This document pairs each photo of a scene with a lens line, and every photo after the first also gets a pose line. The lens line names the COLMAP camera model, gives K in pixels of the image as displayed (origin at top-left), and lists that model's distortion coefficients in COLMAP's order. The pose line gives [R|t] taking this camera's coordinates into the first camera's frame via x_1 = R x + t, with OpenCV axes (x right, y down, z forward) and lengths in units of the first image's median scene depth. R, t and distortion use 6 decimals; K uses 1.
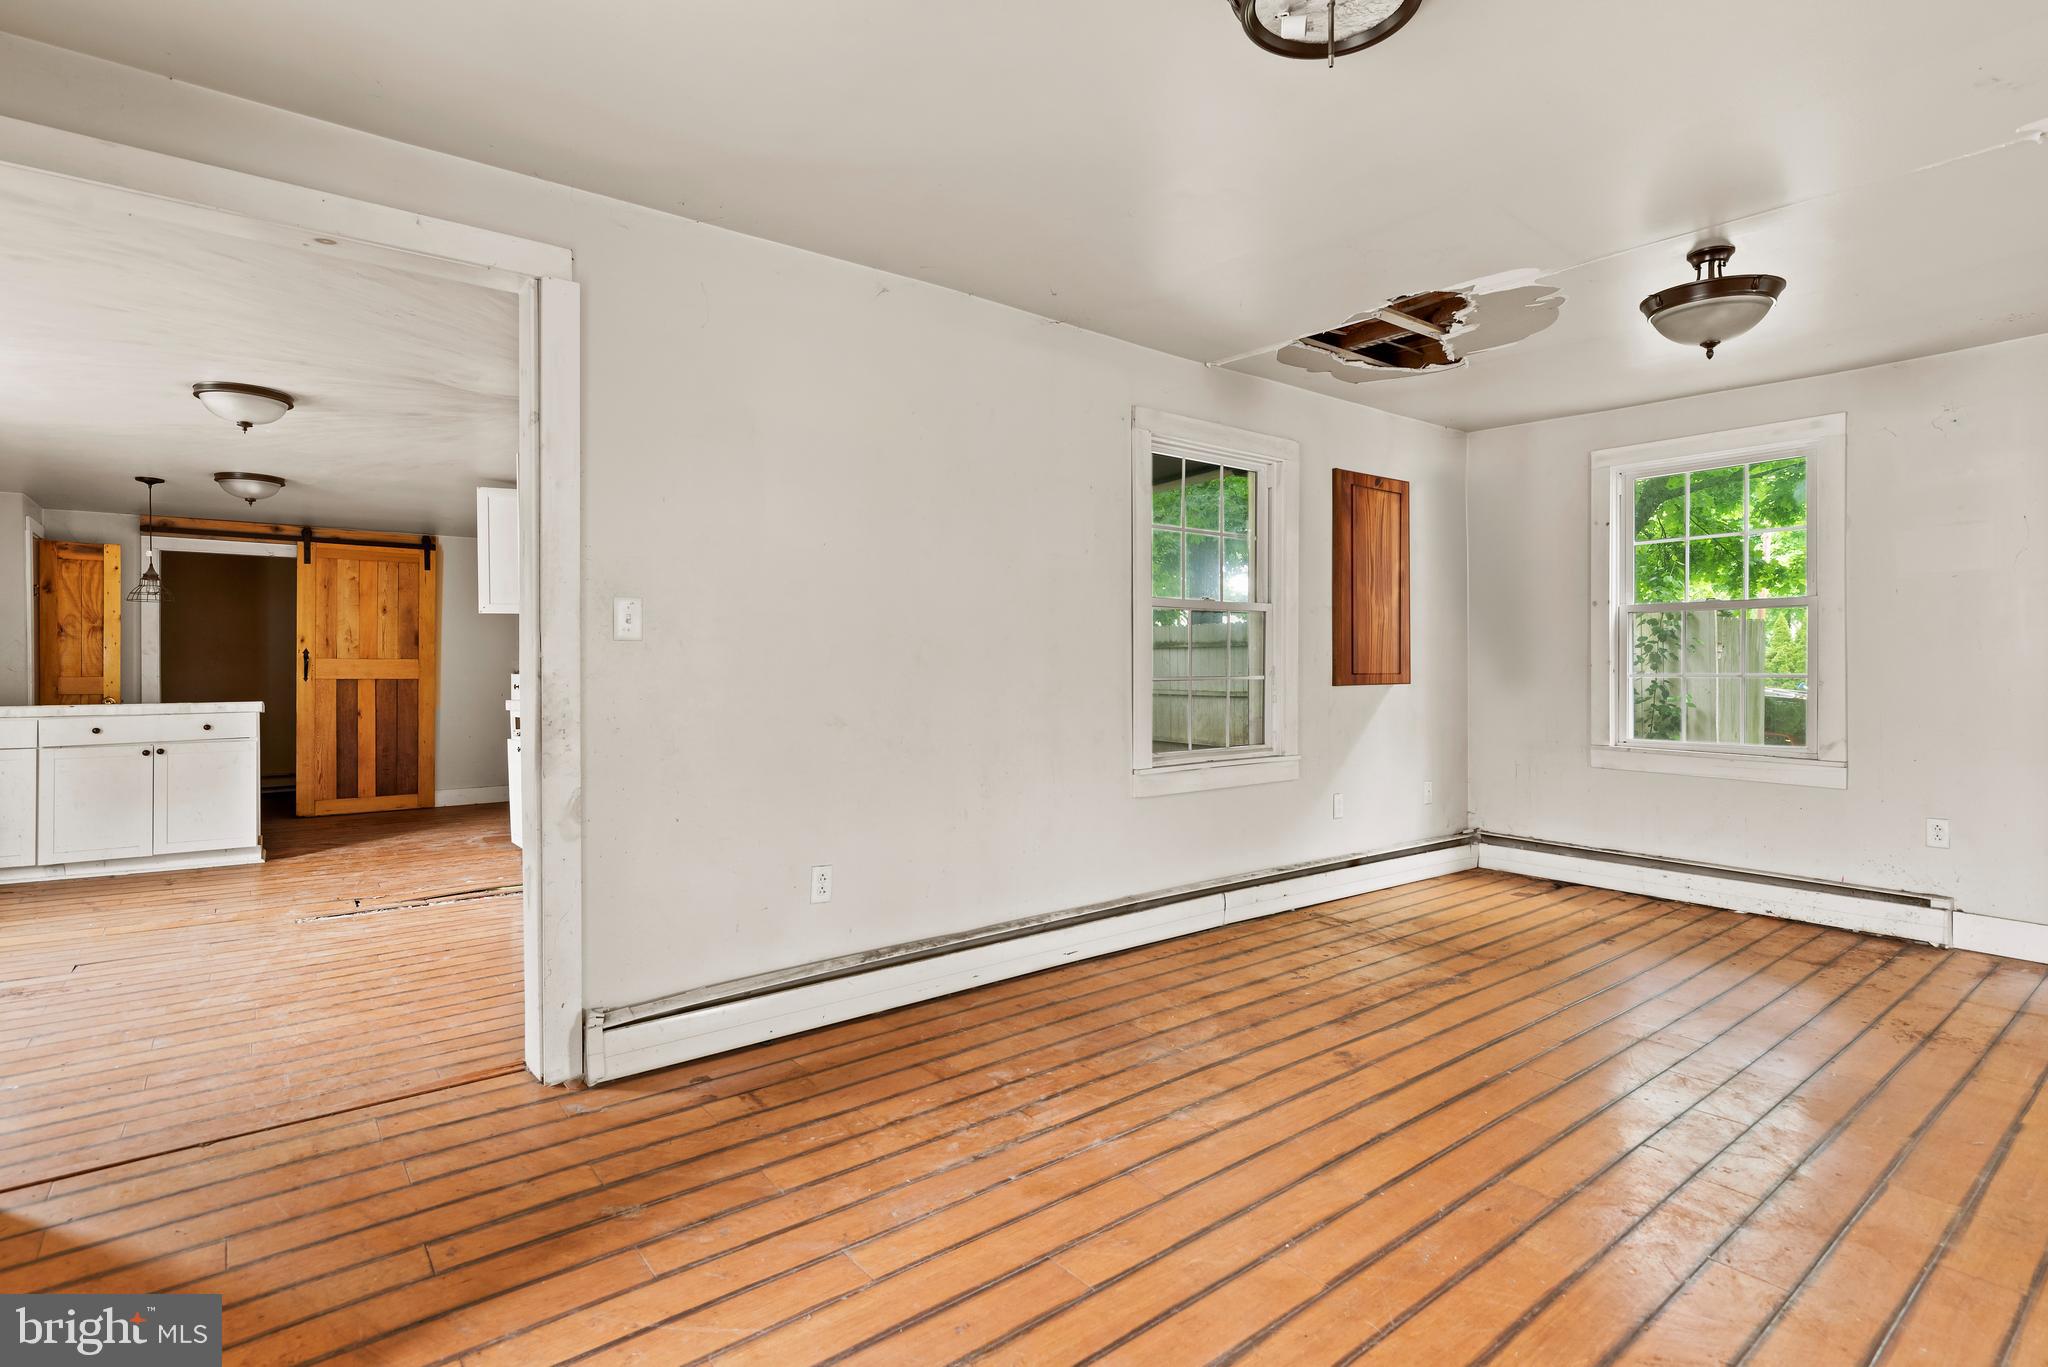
lens RADIAL K [[1017.4, 0, 1025.2], [0, 1017.4, 679.2], [0, 0, 1]] dist [0.005296, -0.000253]
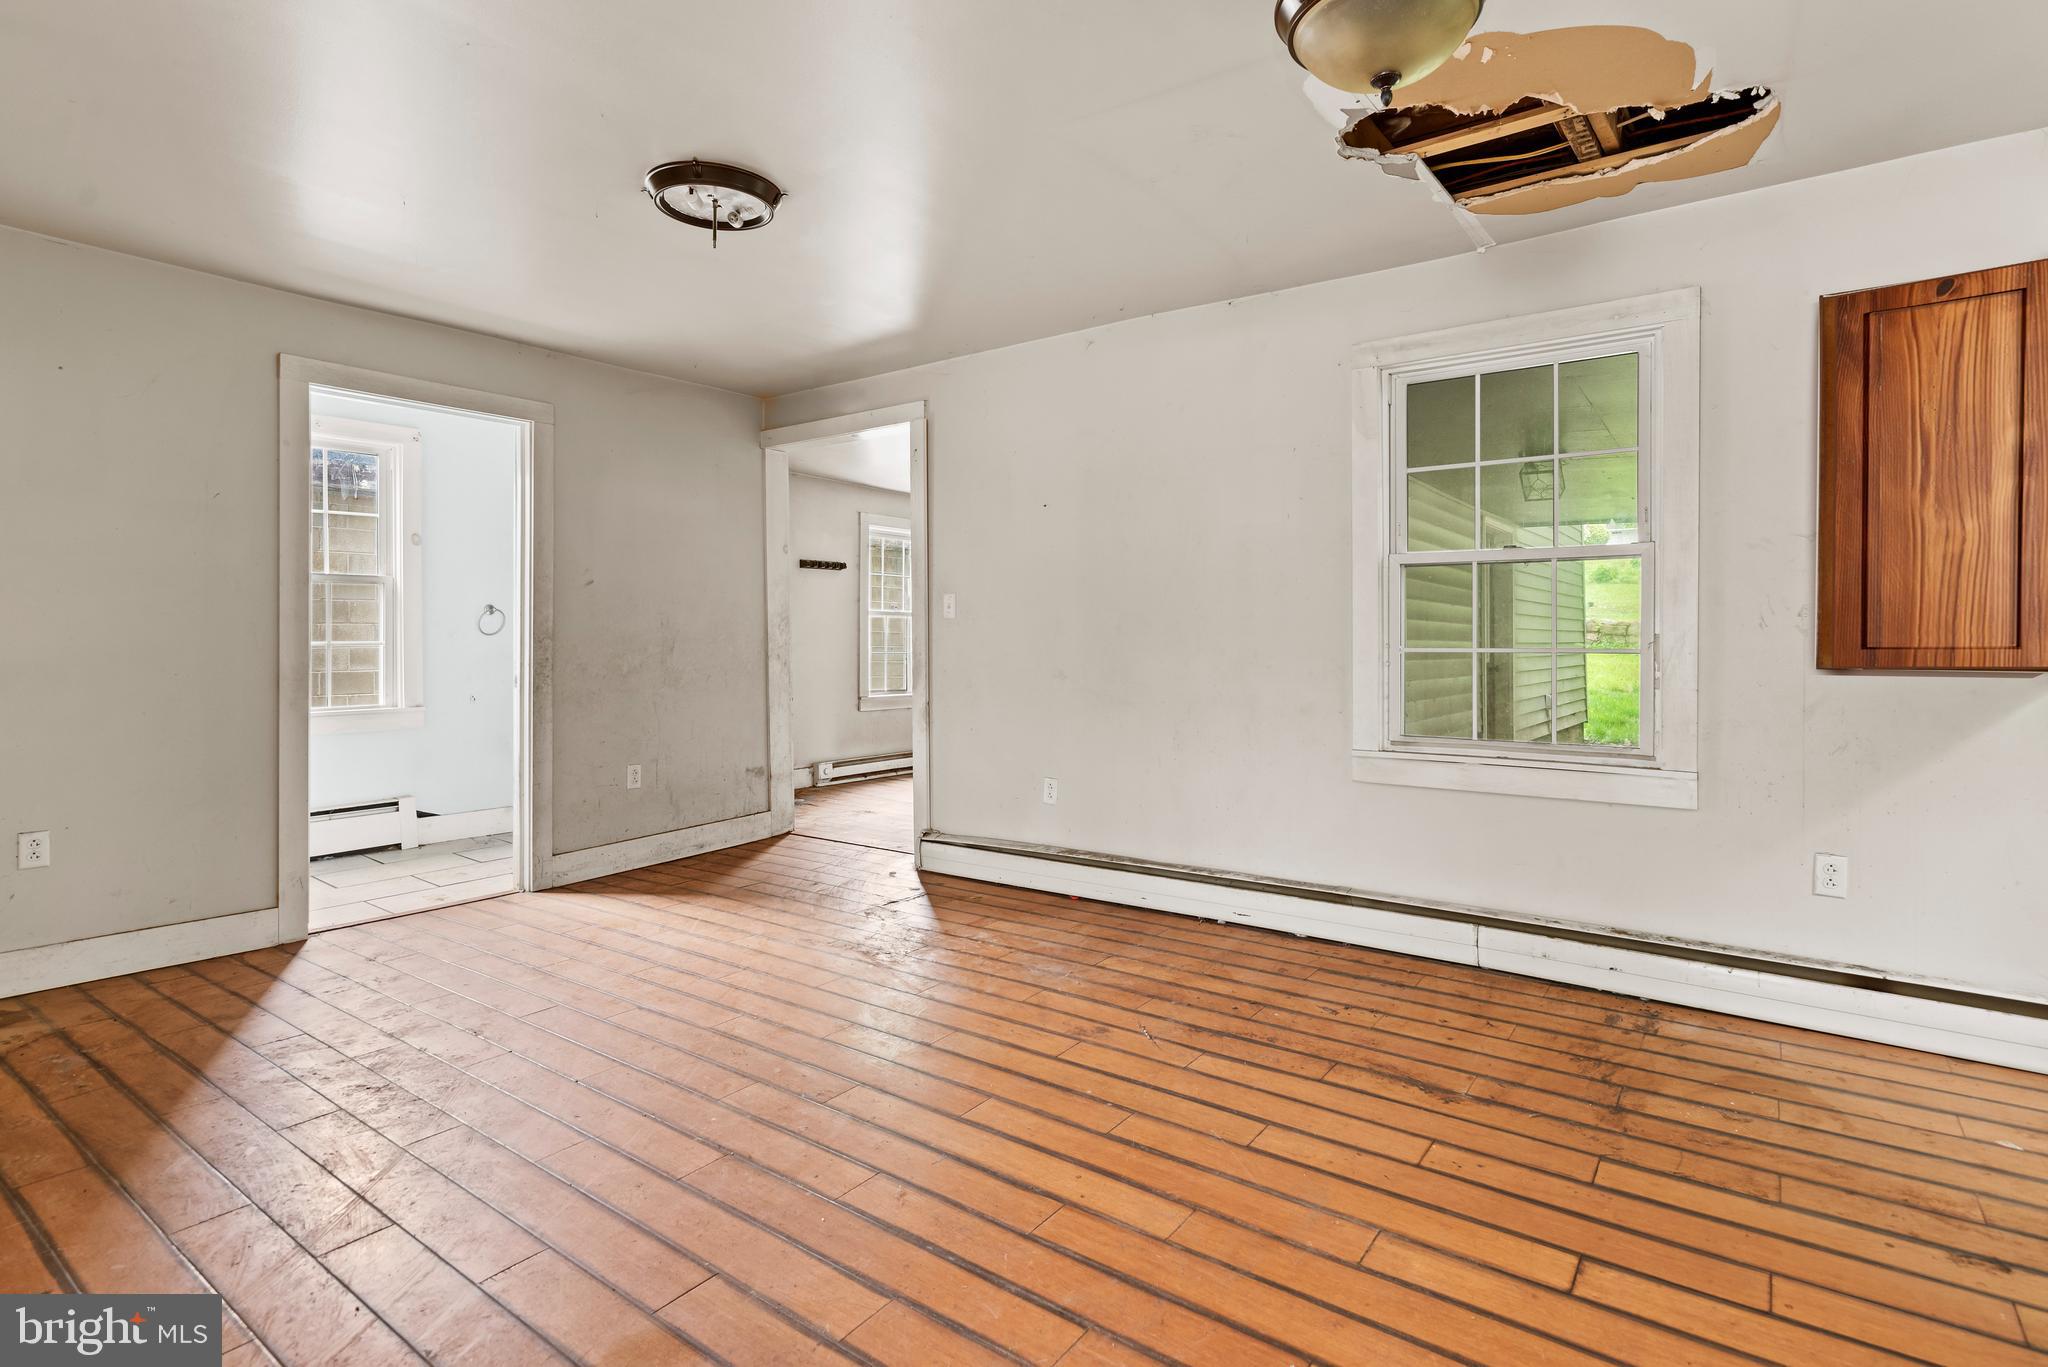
lens RADIAL K [[999.5, 0, 1041.9], [0, 999.5, 633.5], [0, 0, 1]] dist [-0.003984, -0.000690]
pose [[0.265521, -0.001792, -0.964103, 0.986529], [-0.012102, 0.999913, -0.005191, -0.005204], [0.964029, 0.013046, 0.265476, 0.554578]]
